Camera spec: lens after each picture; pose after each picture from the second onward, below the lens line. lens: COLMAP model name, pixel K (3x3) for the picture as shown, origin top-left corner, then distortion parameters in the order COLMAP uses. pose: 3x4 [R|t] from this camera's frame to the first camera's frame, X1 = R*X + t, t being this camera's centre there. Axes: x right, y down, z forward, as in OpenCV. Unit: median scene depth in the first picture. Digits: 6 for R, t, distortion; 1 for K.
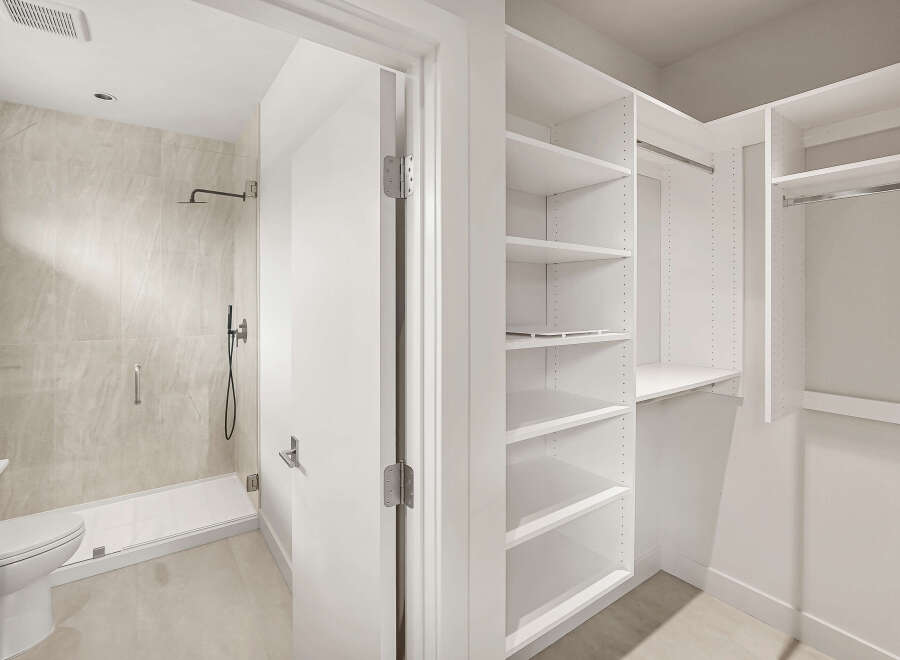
lens RADIAL K [[439.0, 0, 448.3], [0, 439.0, 297.0], [0, 0, 1]] dist [0.001712, 0.000596]
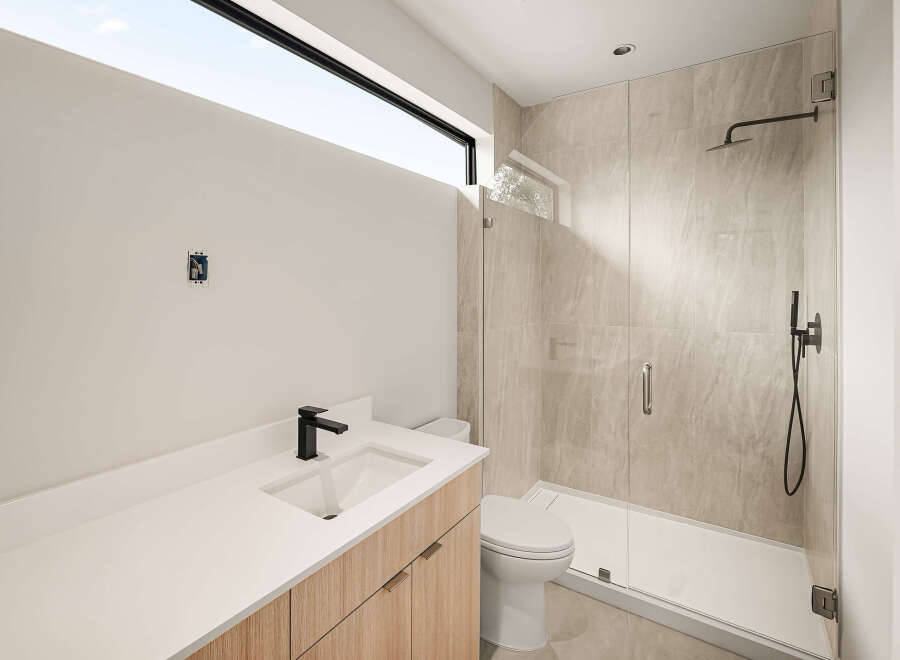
lens RADIAL K [[427.0, 0, 449.5], [0, 427.0, 283.2], [0, 0, 1]] dist [-0.018161, 0.000995]
pose [[0.357054, -0.000099, -0.934084, -0.104895], [-0.002438, 0.999996, -0.001038, 0.010109], [0.934081, 0.002648, 0.357053, 0.330415]]
